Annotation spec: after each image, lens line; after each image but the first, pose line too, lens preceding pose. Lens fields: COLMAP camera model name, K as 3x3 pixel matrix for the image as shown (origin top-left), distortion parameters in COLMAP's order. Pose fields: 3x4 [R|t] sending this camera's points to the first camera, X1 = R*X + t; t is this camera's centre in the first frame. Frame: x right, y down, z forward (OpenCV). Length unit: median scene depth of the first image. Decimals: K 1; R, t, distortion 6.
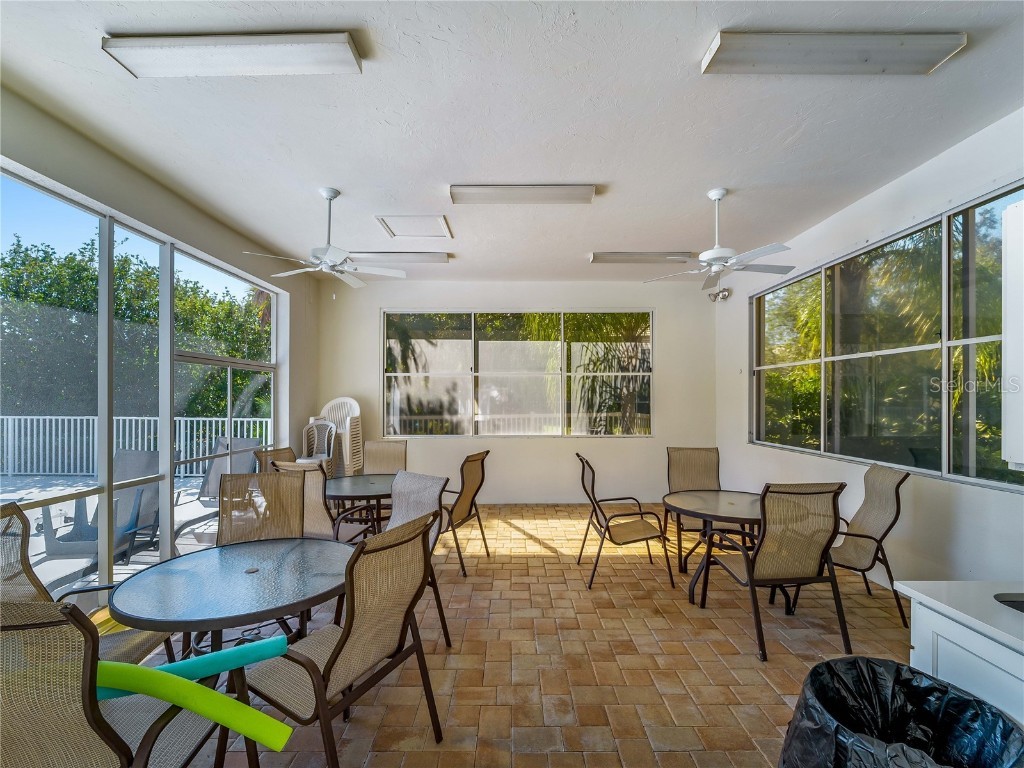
lens RADIAL K [[469.8, 0, 504.2], [0, 469.8, 377.9], [0, 0, 1]] dist [0.000171, -0.002127]
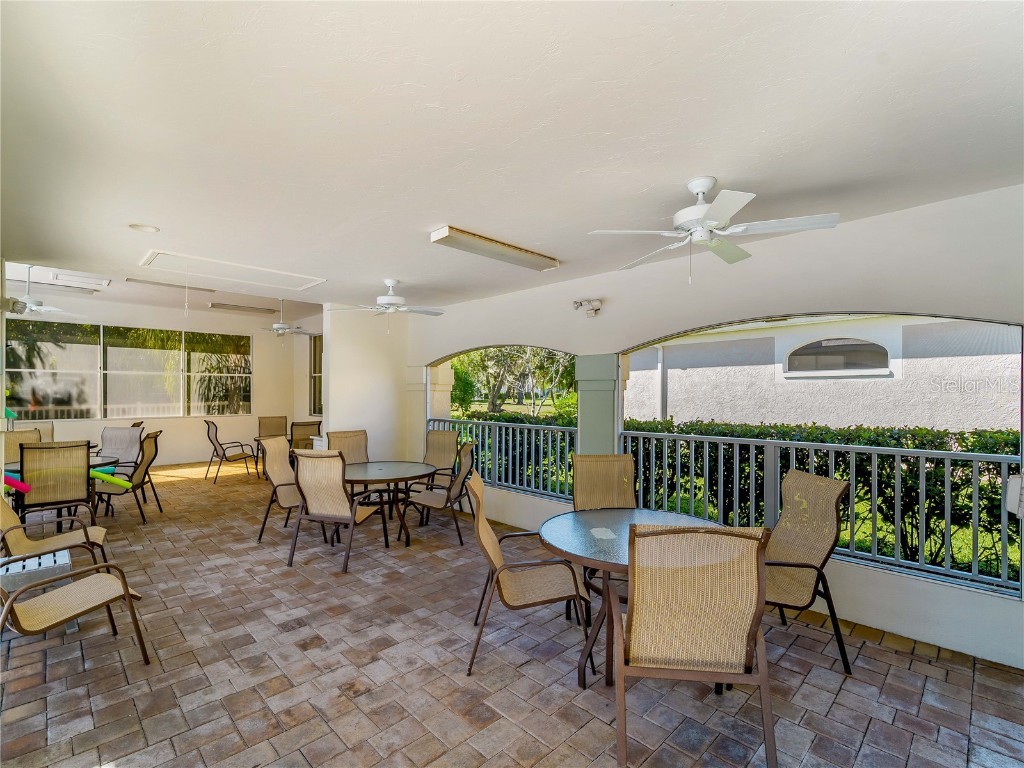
lens RADIAL K [[469.8, 0, 505.3], [0, 469.8, 393.3], [0, 0, 1]] dist [0.000171, -0.002127]
pose [[0.714574, 0.005987, 0.699534, -0.179746], [-0.006945, 0.999975, -0.001464, 0.044264], [-0.699526, -0.003813, 0.714597, -0.714067]]
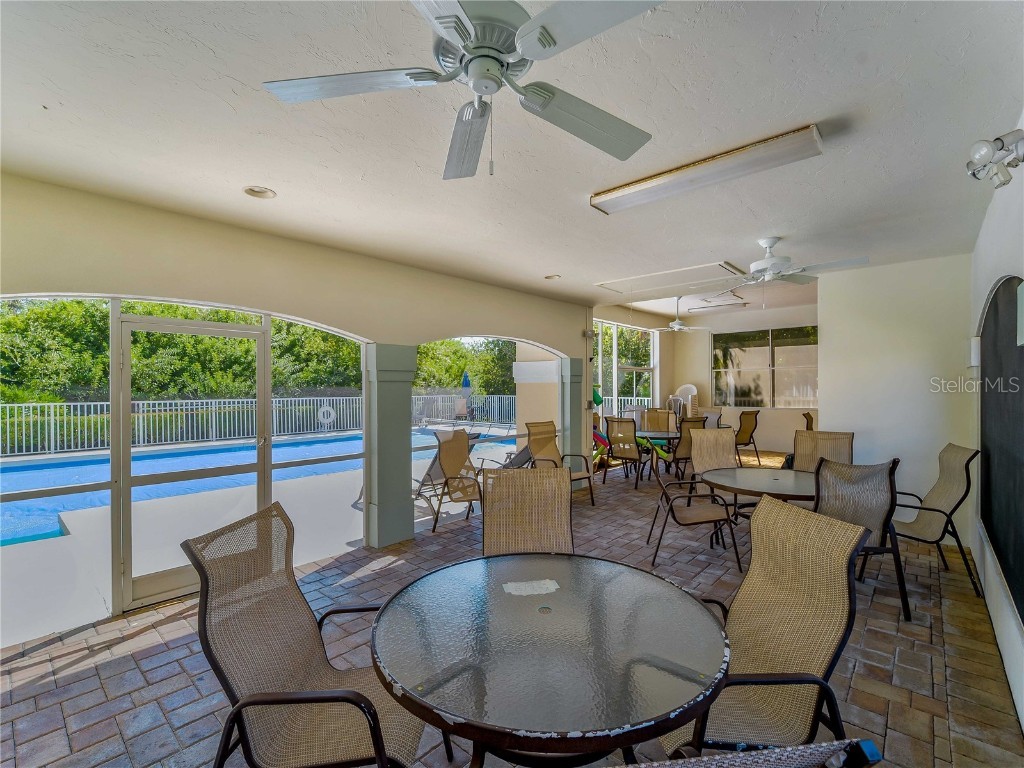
lens RADIAL K [[469.8, 0, 522.2], [0, 469.8, 387.0], [0, 0, 1]] dist [0.000171, -0.002127]
pose [[0.748721, -0.004567, -0.662869, 0.343439], [0.005634, 0.999984, -0.000526, 0.048379], [0.662861, -0.003341, 0.748735, -0.696038]]
